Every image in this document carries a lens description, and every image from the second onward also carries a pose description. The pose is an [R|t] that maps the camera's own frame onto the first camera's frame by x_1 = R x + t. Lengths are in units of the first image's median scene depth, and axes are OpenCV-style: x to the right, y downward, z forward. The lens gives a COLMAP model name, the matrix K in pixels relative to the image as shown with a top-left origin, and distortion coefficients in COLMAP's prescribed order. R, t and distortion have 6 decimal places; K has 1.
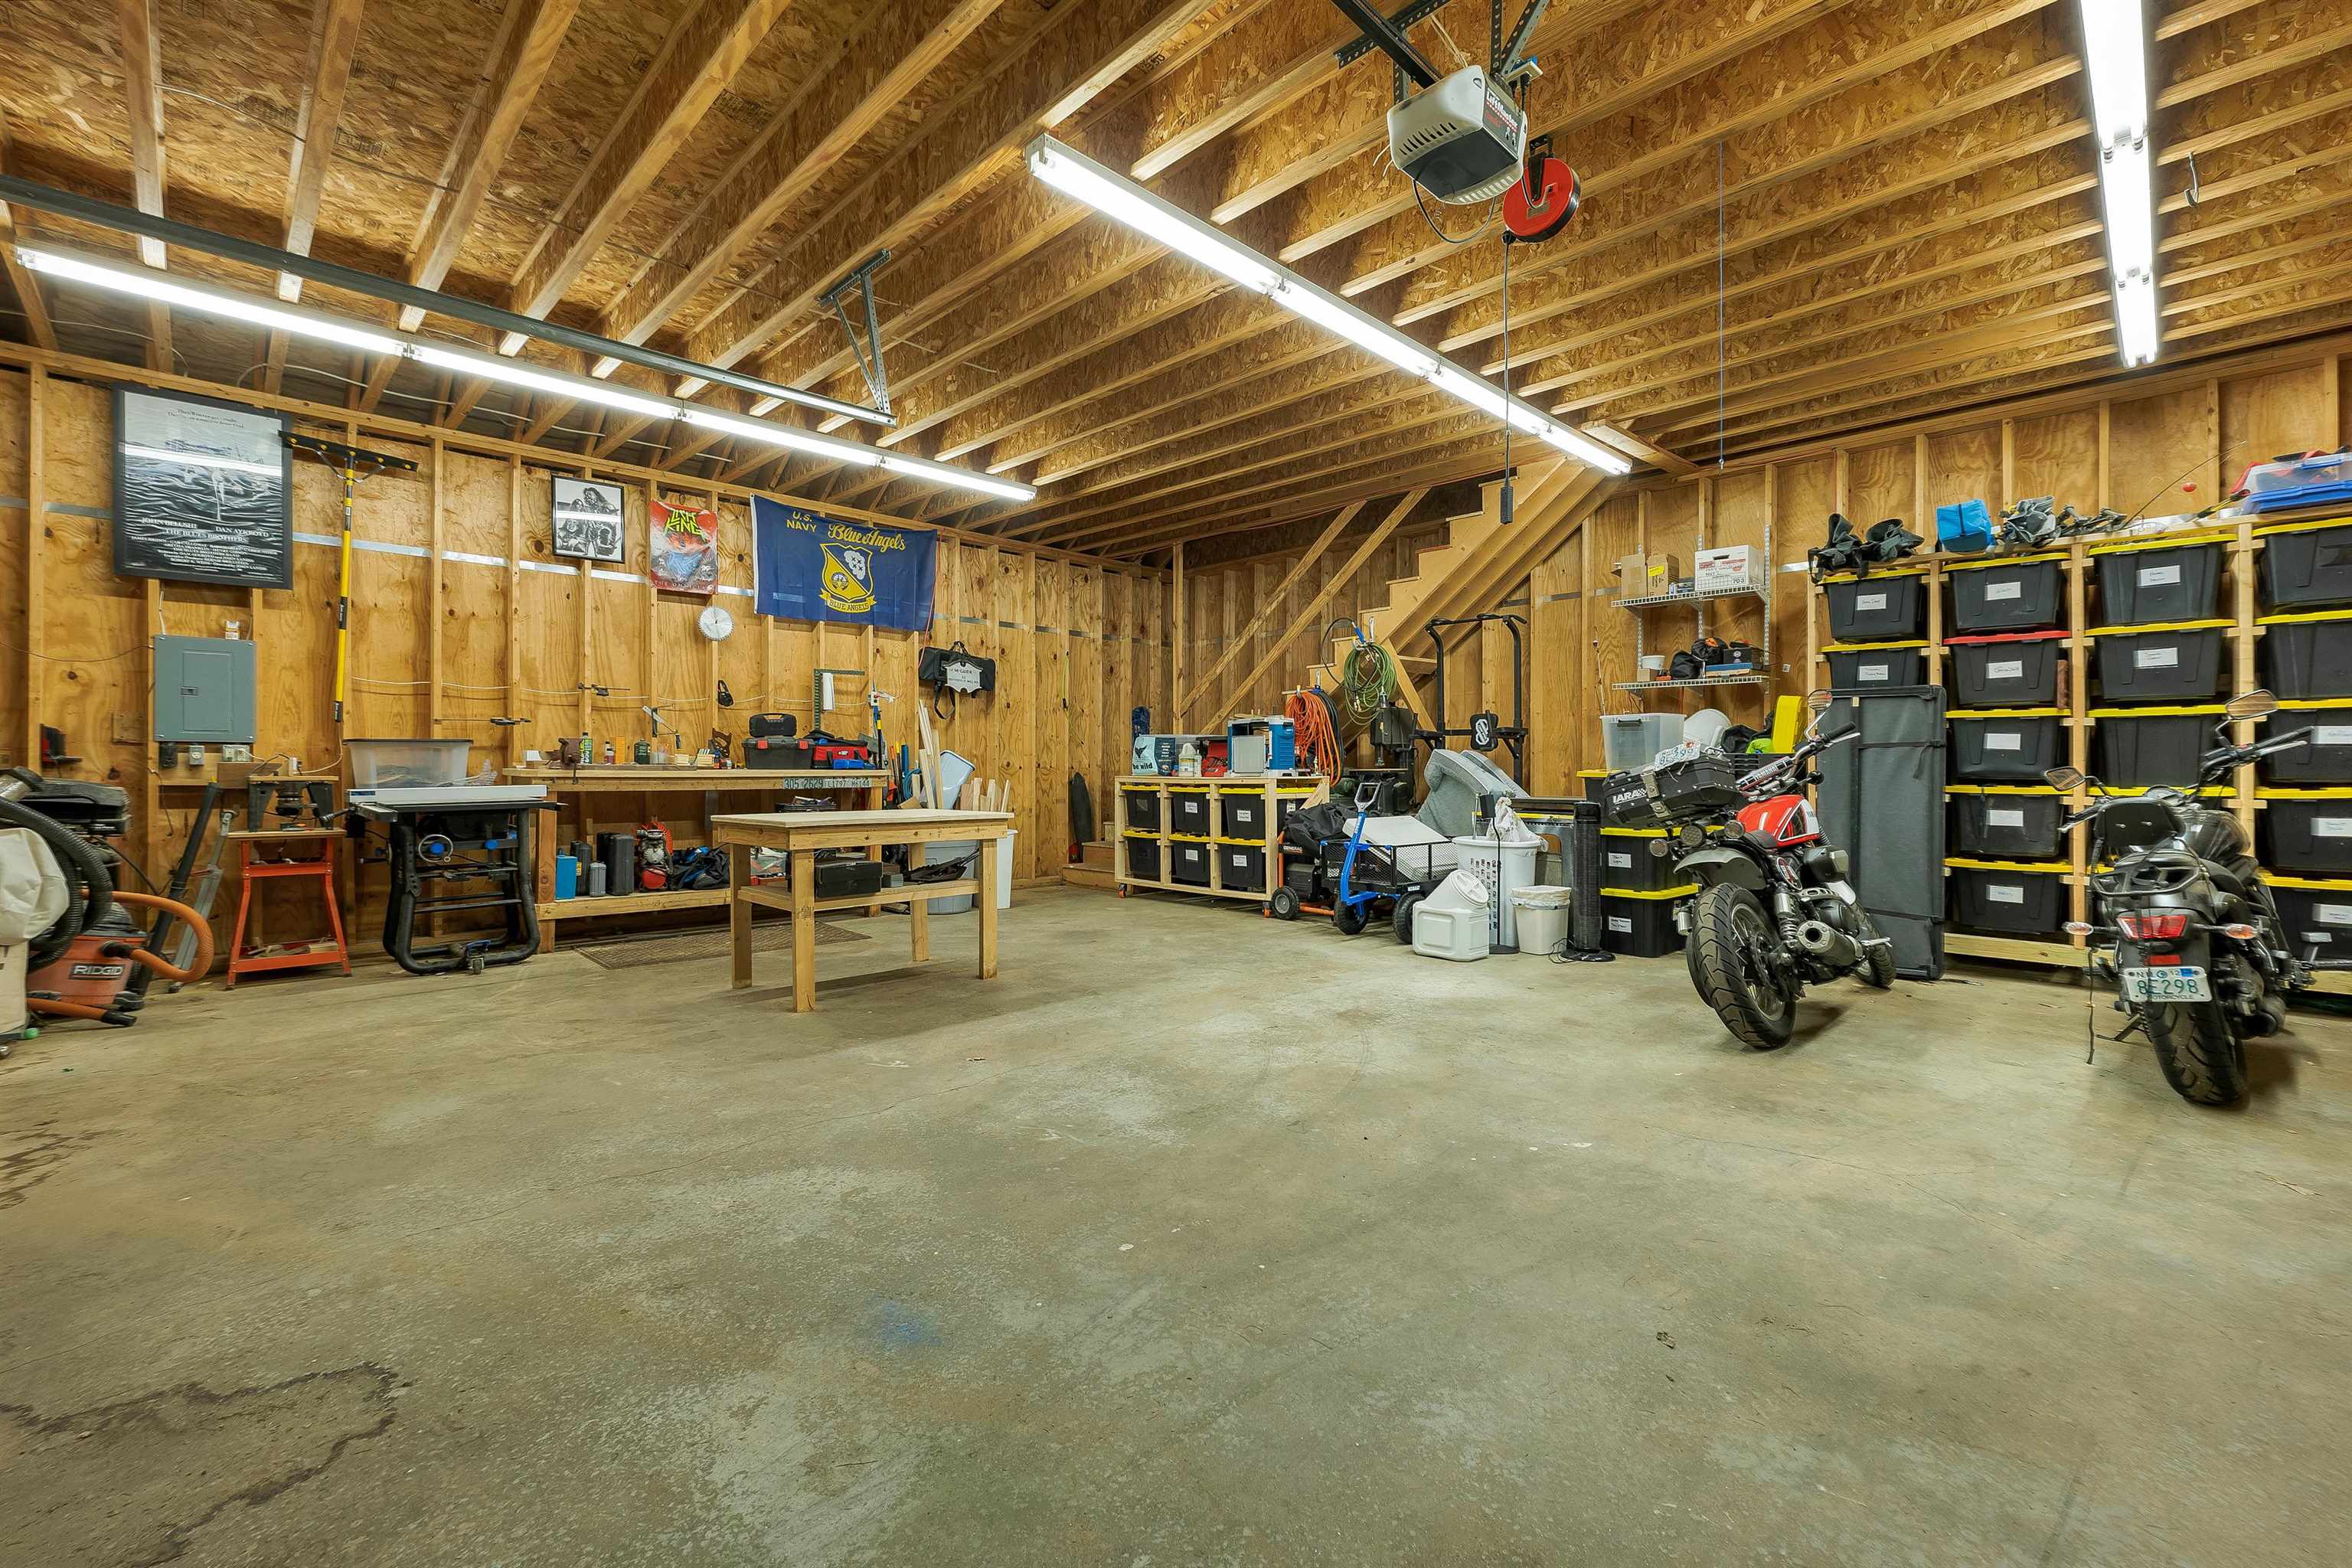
lens RADIAL K [[967.8, 0, 1169.8], [0, 967.8, 814.9], [0, 0, 1]] dist [0.000779, 0.000413]
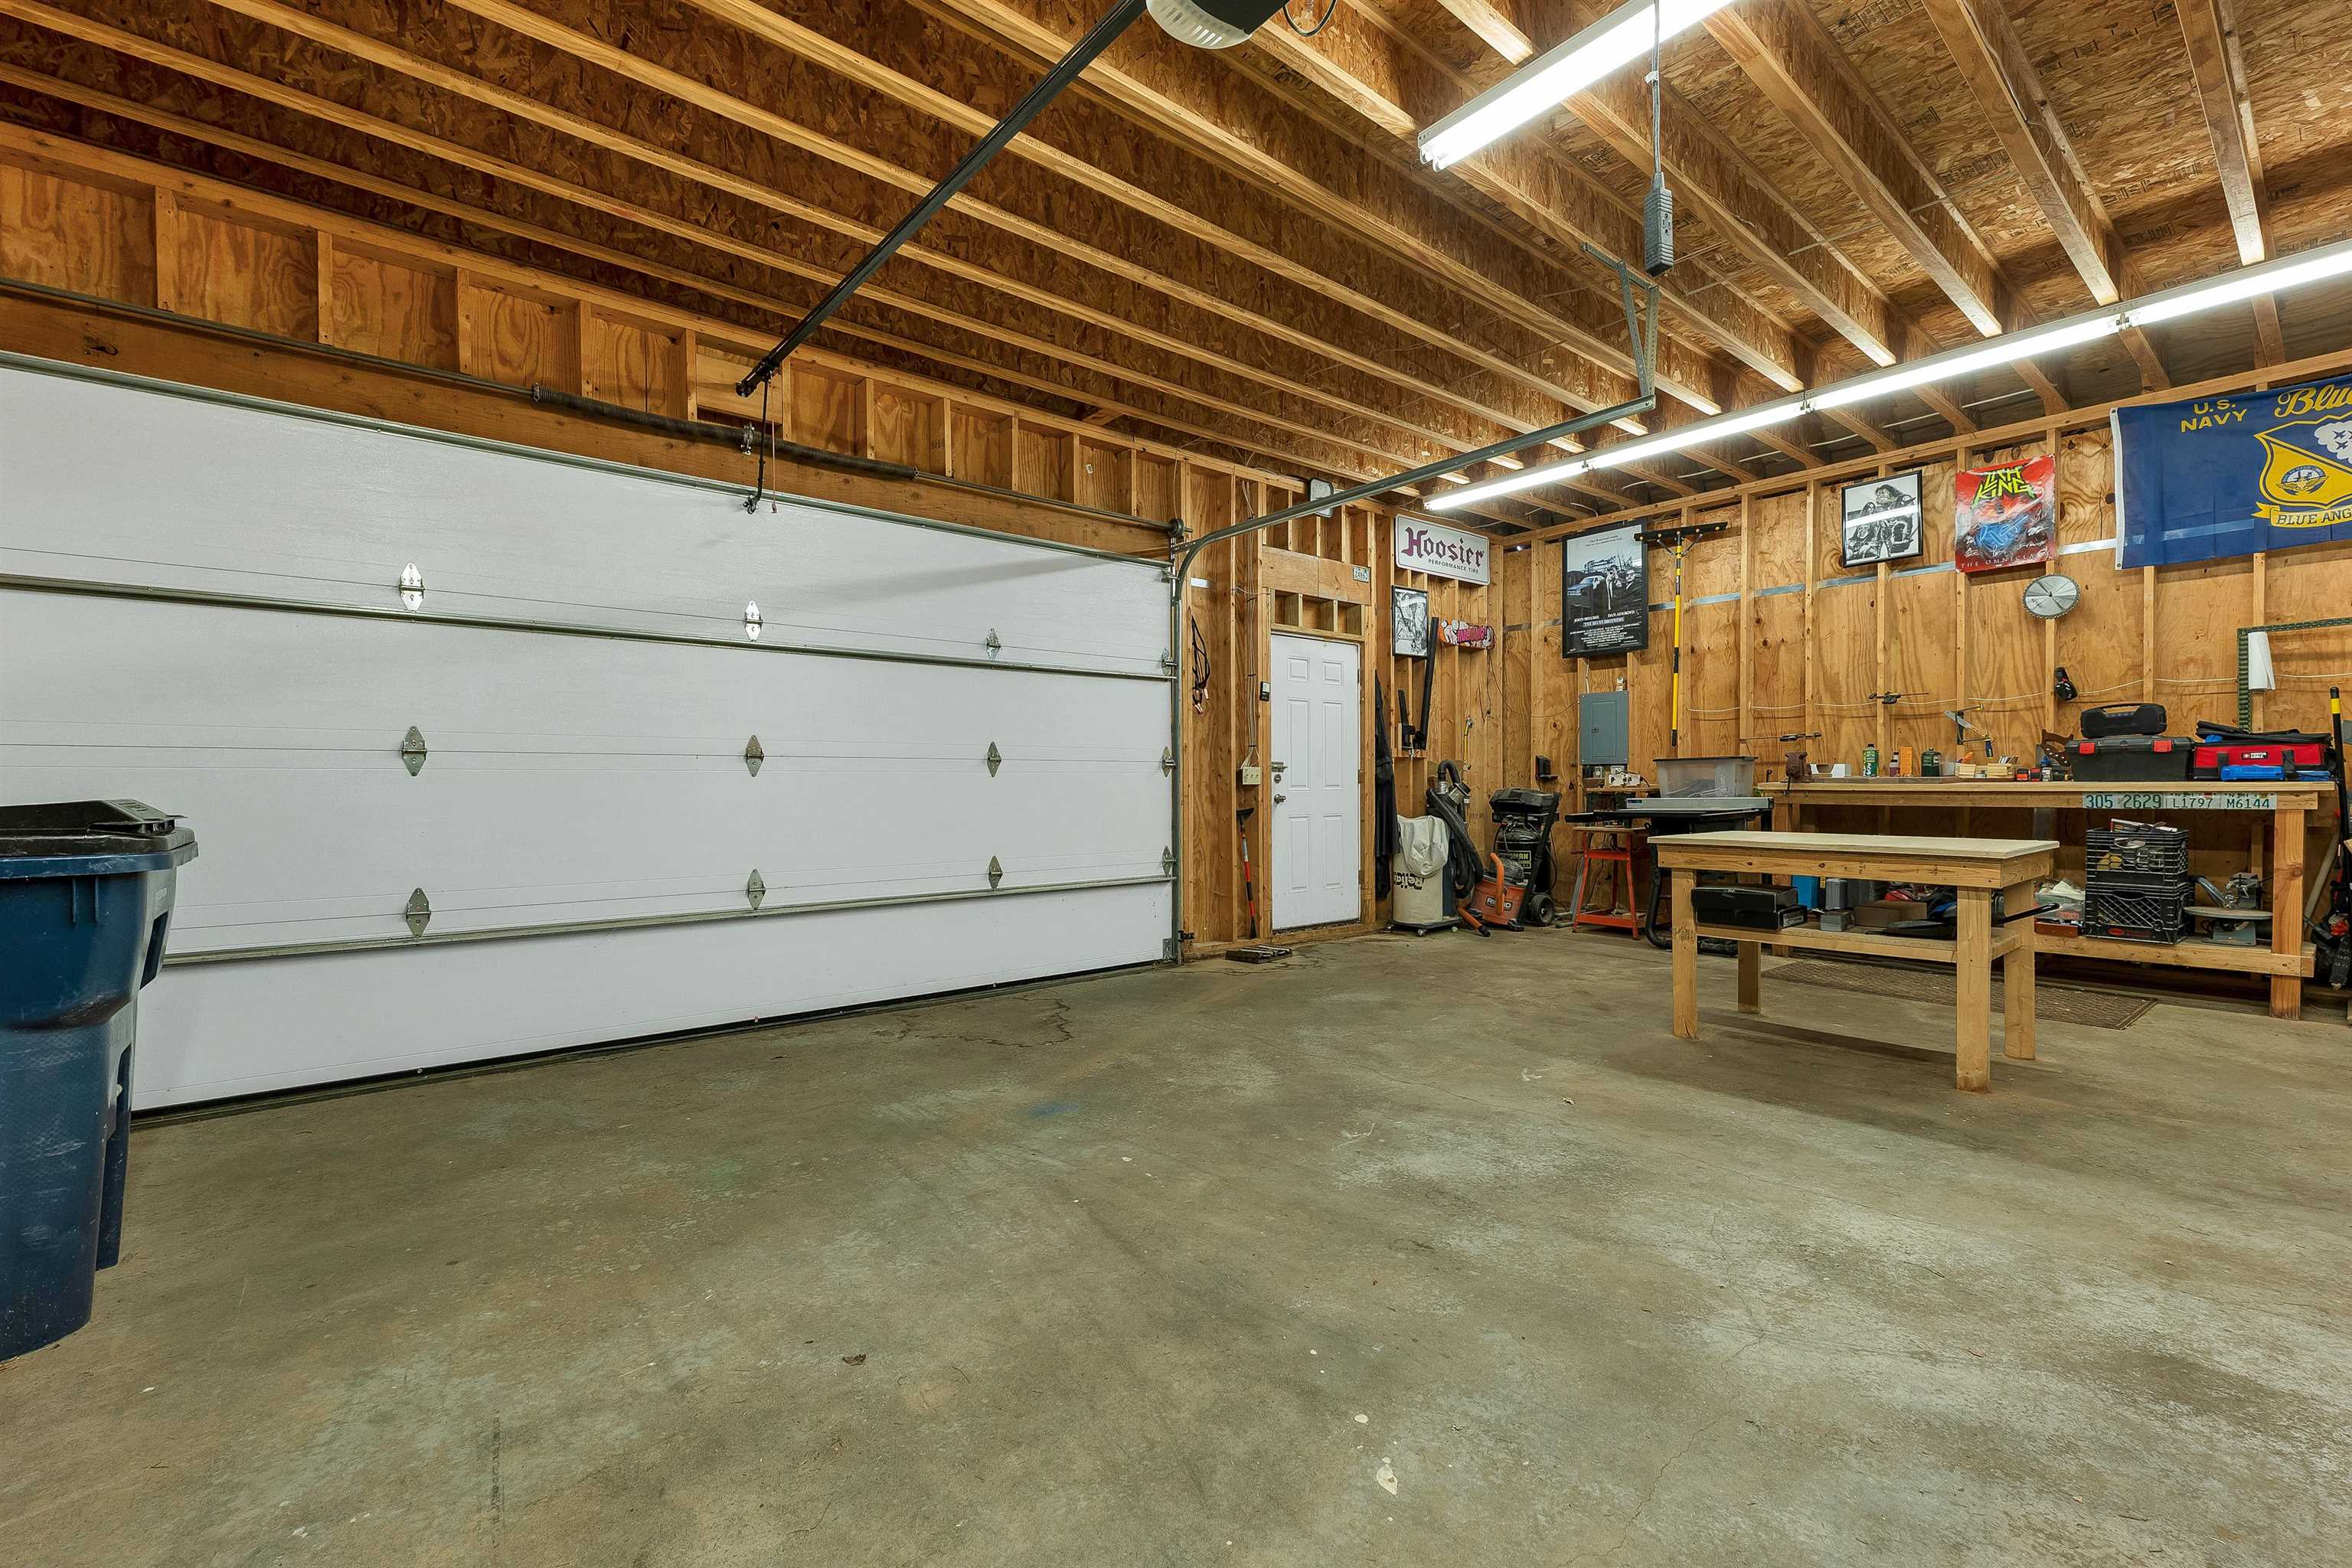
lens RADIAL K [[967.8, 0, 1169.8], [0, 967.8, 814.9], [0, 0, 1]] dist [0.000779, 0.000413]
pose [[-0.078809, 0.032415, -0.996363, 0.780394], [-0.043437, 0.998410, 0.035918, -0.035496], [0.995943, 0.046110, -0.077275, 0.733124]]
